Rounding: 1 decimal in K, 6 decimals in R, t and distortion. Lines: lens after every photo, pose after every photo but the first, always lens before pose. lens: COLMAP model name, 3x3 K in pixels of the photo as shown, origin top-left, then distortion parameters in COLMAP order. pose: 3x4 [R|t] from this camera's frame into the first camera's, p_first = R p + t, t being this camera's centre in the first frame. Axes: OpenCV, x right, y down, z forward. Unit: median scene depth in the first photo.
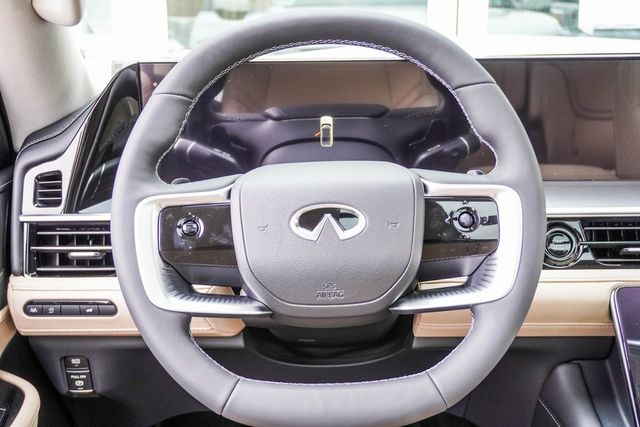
lens RADIAL K [[821.1, 0, 320.0], [0, 821.1, 213.5], [0, 0, 1]] dist [-0.032264, -0.028024]
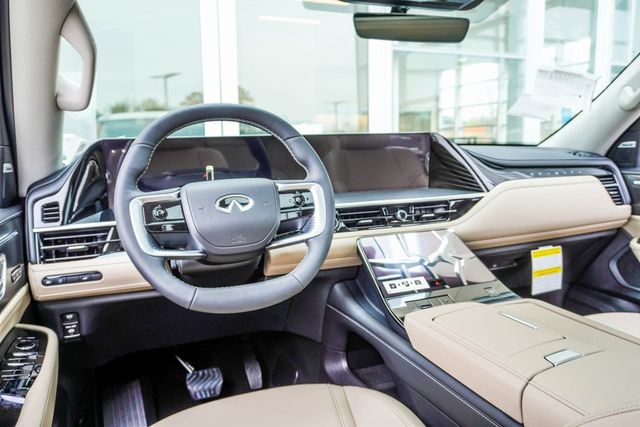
lens RADIAL K [[497.7, 0, 320.0], [0, 497.7, 213.5], [0, 0, 1]] dist [-0.064721, -0.000993]
pose [[0.919947, -0.063927, 0.386795, -0.211383], [0.117403, 0.986259, -0.116229, 0.157280], [-0.374050, 0.152335, 0.914812, -0.135864]]
